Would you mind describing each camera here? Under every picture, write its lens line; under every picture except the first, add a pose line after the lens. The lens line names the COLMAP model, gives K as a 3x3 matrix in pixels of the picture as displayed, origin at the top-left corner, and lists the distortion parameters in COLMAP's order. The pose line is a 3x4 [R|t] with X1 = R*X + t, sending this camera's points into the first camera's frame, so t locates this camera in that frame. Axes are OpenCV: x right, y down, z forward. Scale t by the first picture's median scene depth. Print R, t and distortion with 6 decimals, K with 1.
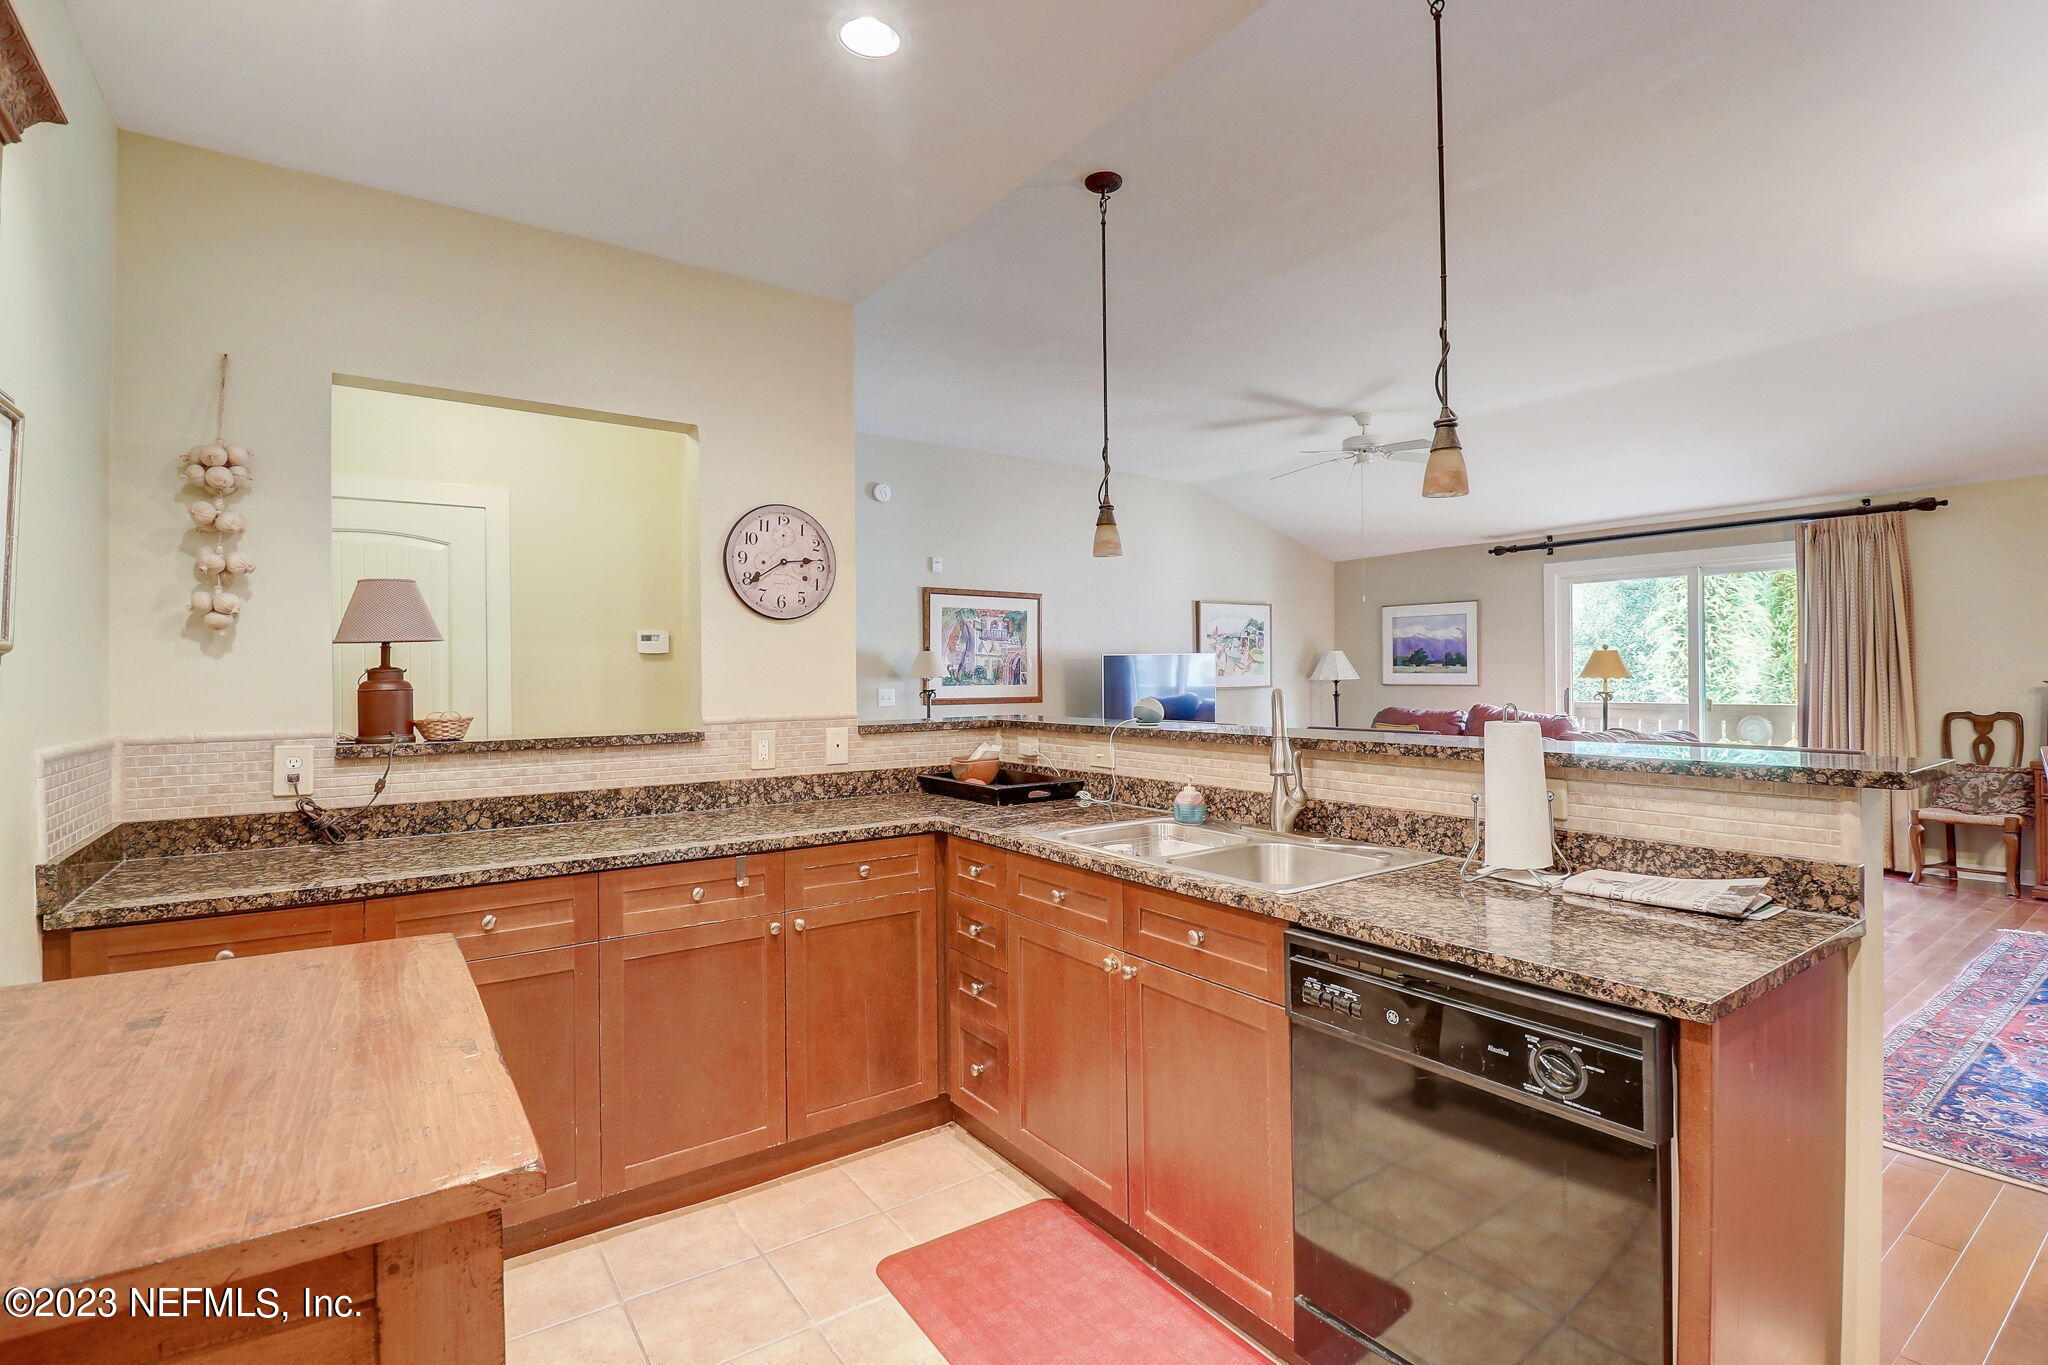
lens RADIAL K [[945.8, 0, 1029.1], [0, 945.8, 670.3], [0, 0, 1]] dist [0.003964, -0.014448]
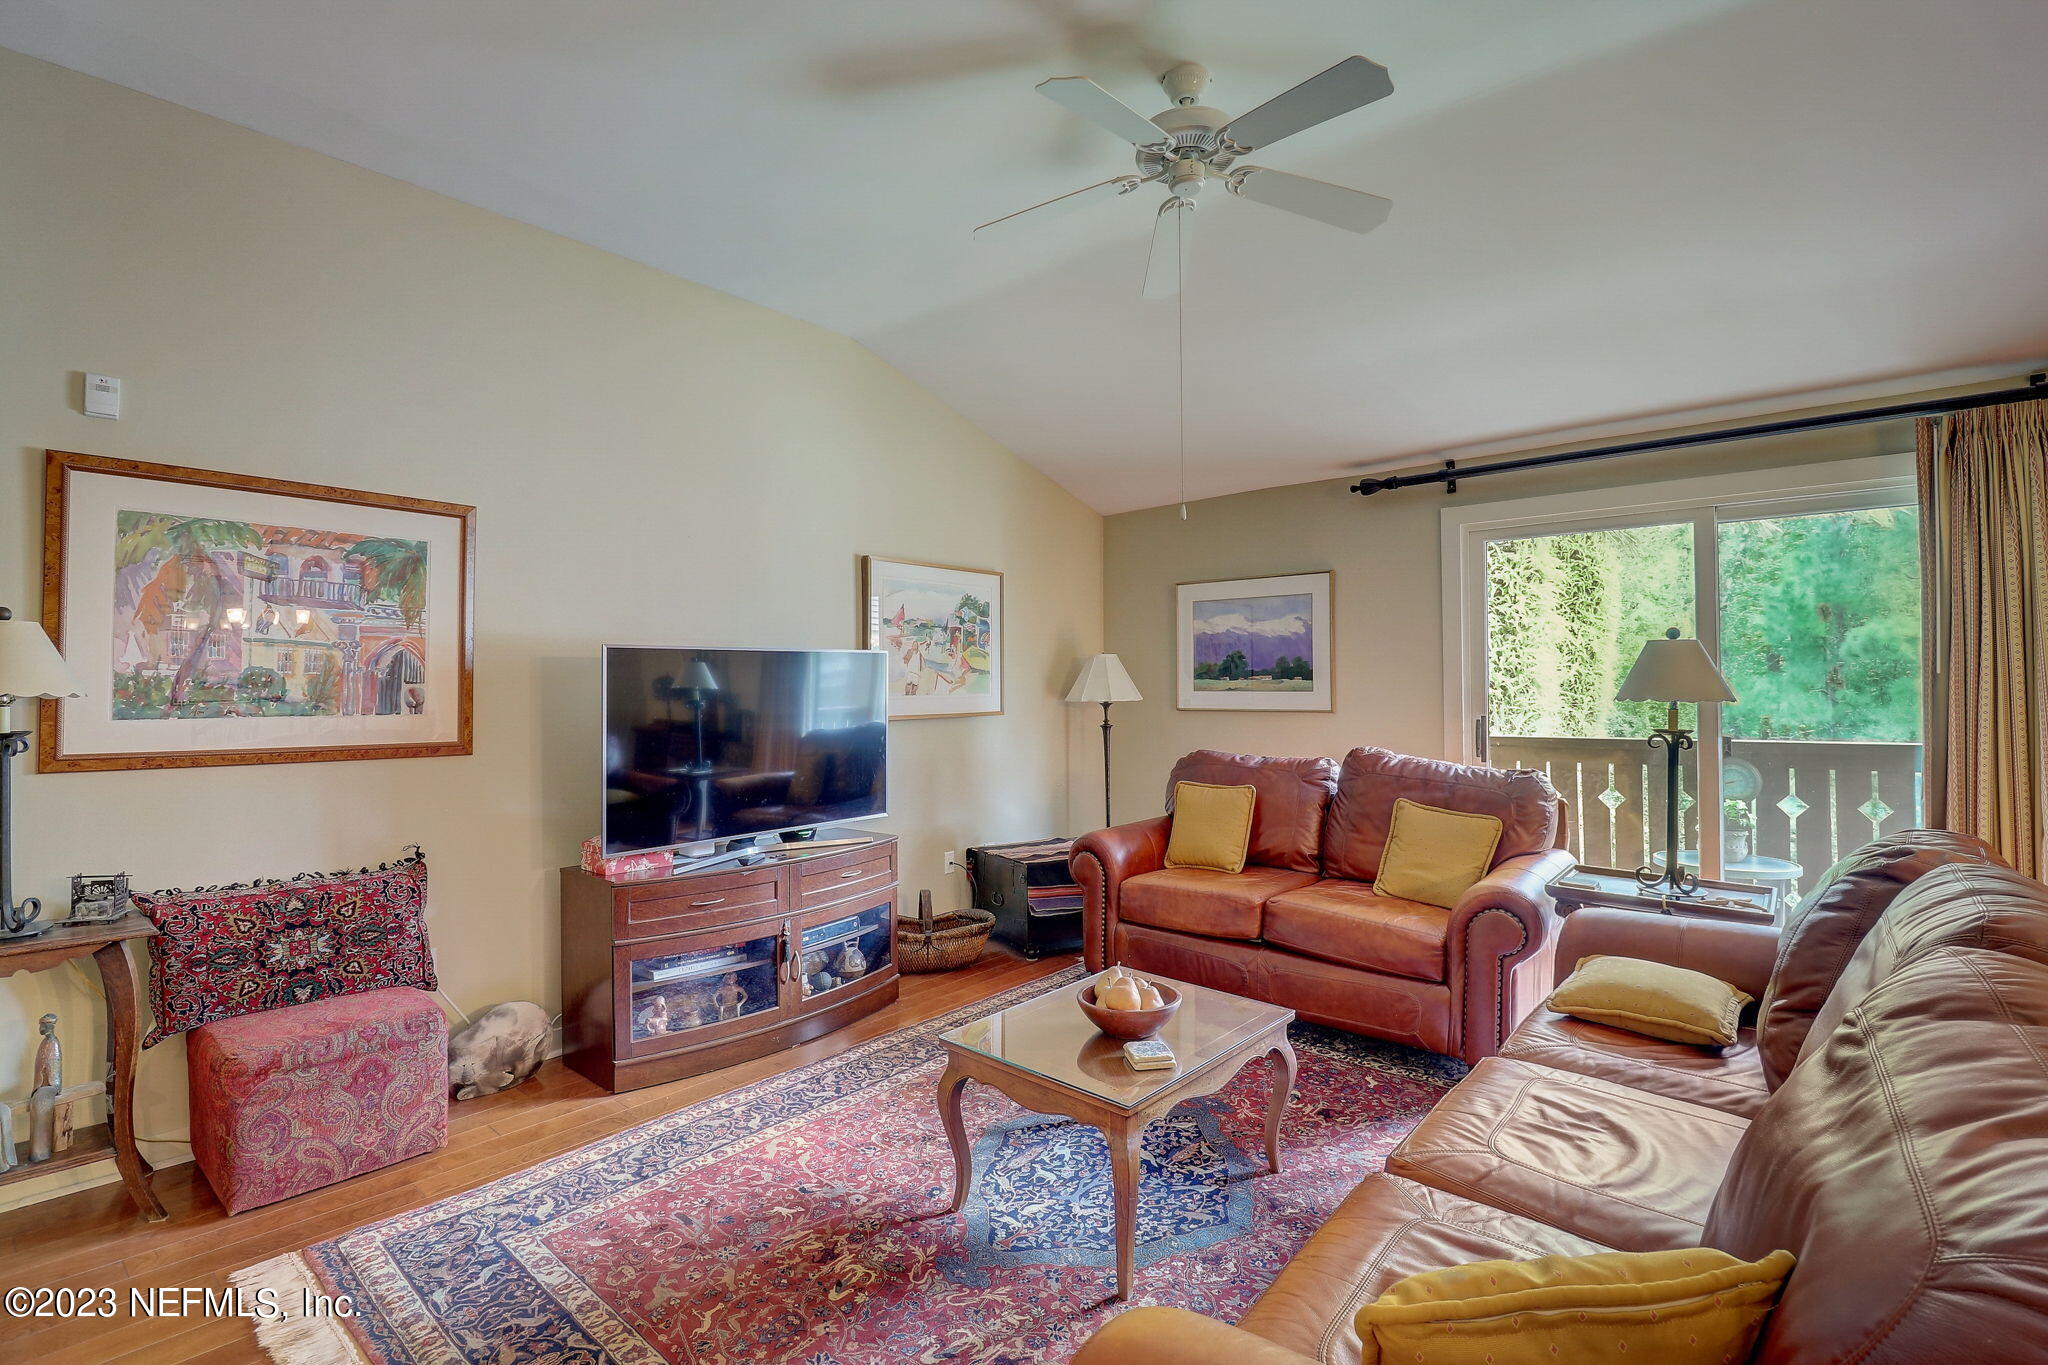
lens RADIAL K [[945.8, 0, 1029.1], [0, 945.8, 670.3], [0, 0, 1]] dist [0.003964, -0.014448]
pose [[0.970695, 0.009069, 0.240144, 0.140725], [-0.004349, 0.999787, -0.020176, 0.002485], [-0.240276, 0.018540, 0.970528, 0.456550]]
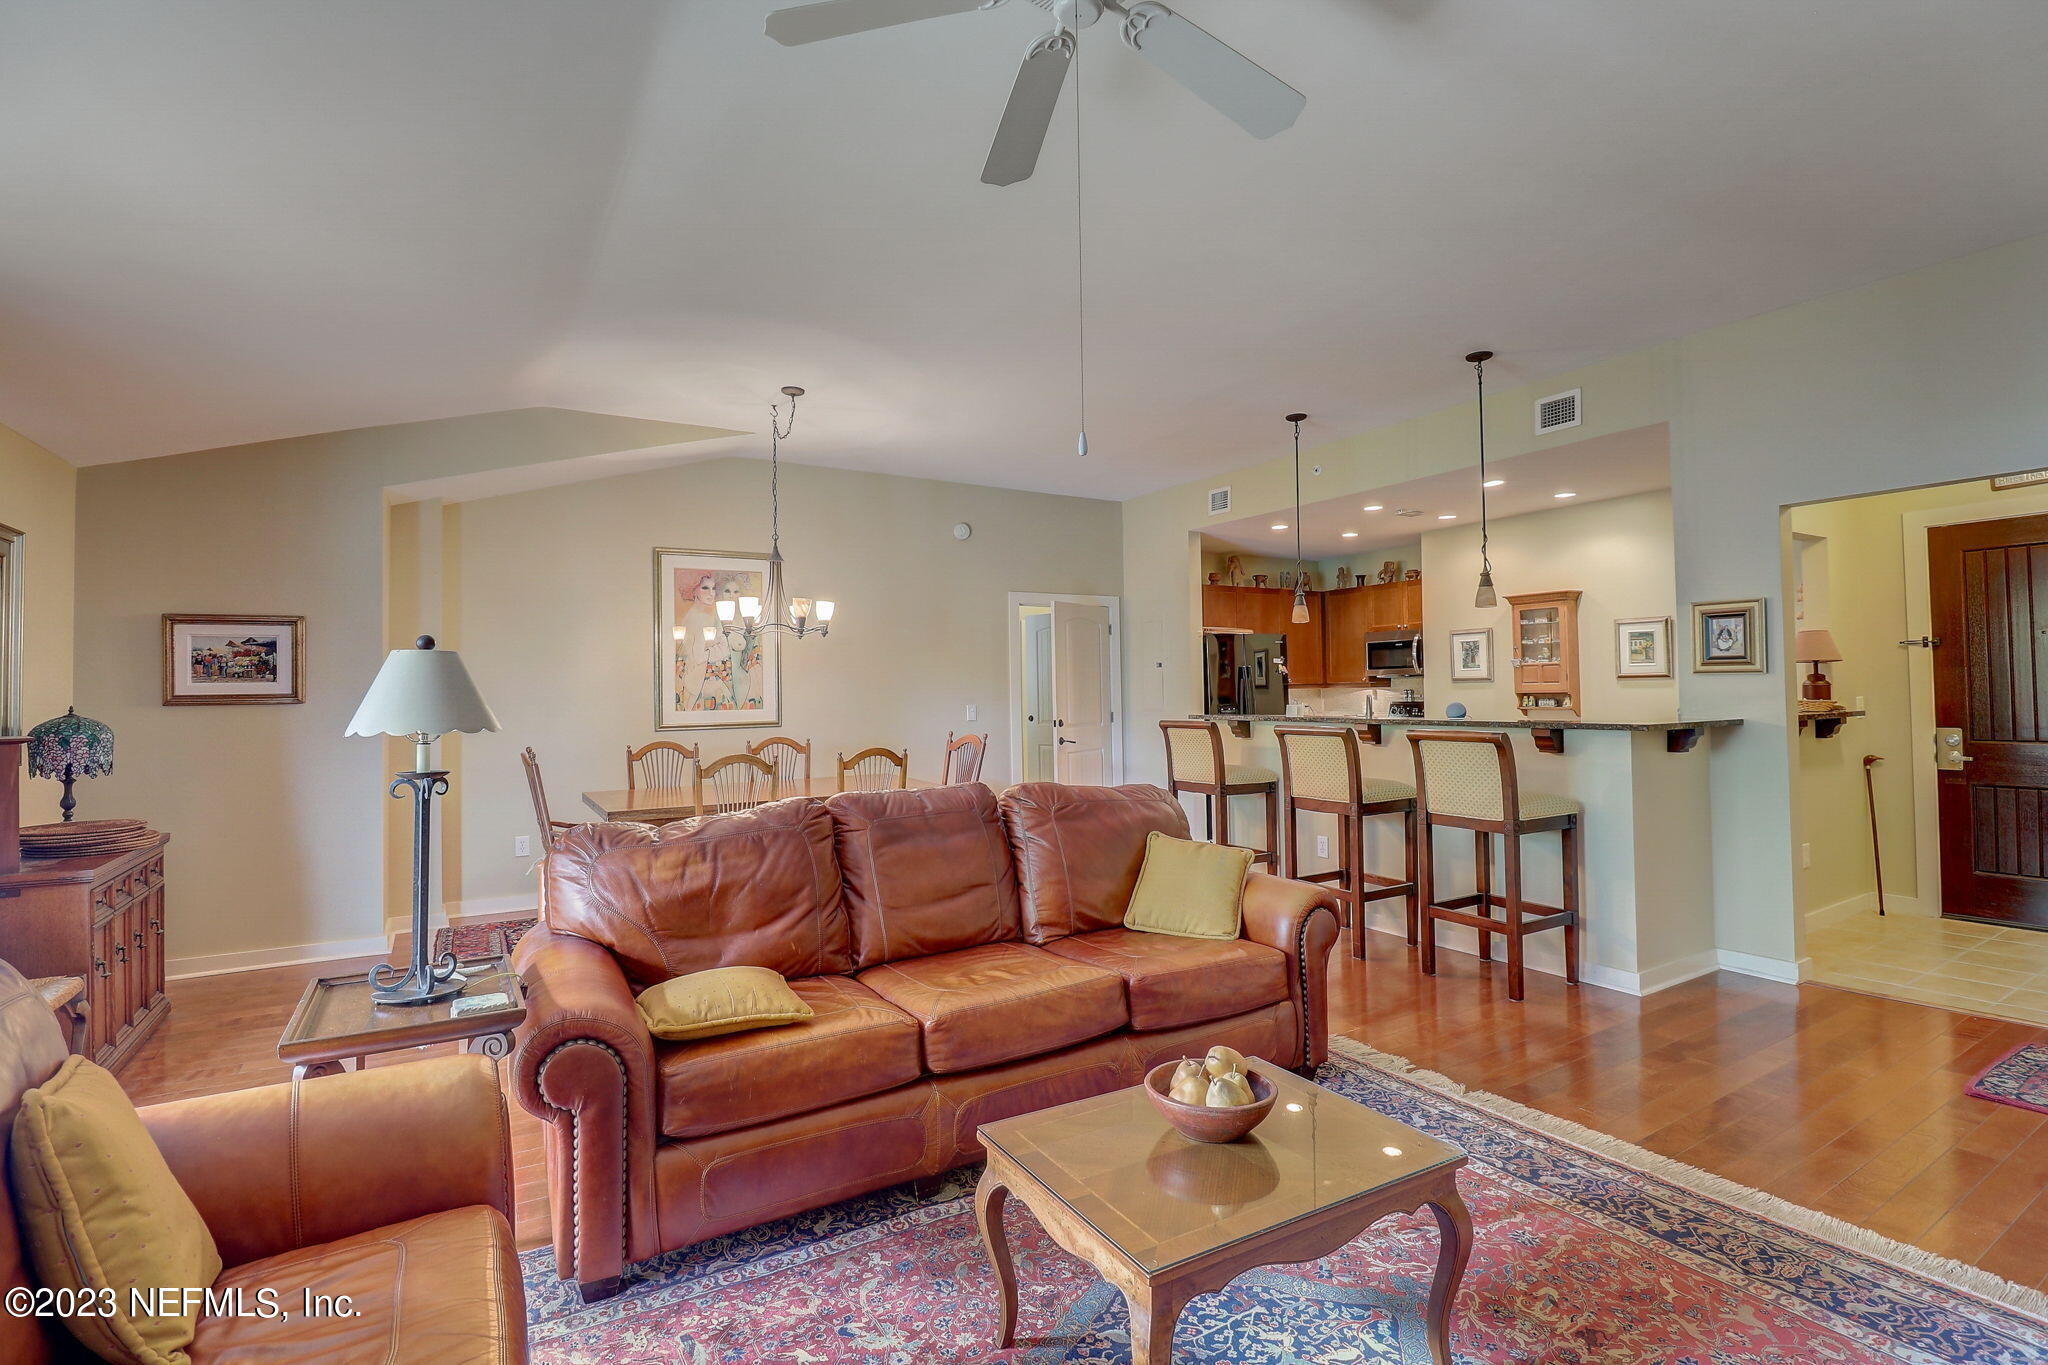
lens RADIAL K [[945.8, 0, 1029.1], [0, 945.8, 670.3], [0, 0, 1]] dist [0.003964, -0.014448]
pose [[-0.996545, 0.027877, 0.078237, 0.283843], [0.025817, 0.999296, -0.027230, -0.000354], [-0.078941, -0.025116, -0.996563, 1.049874]]
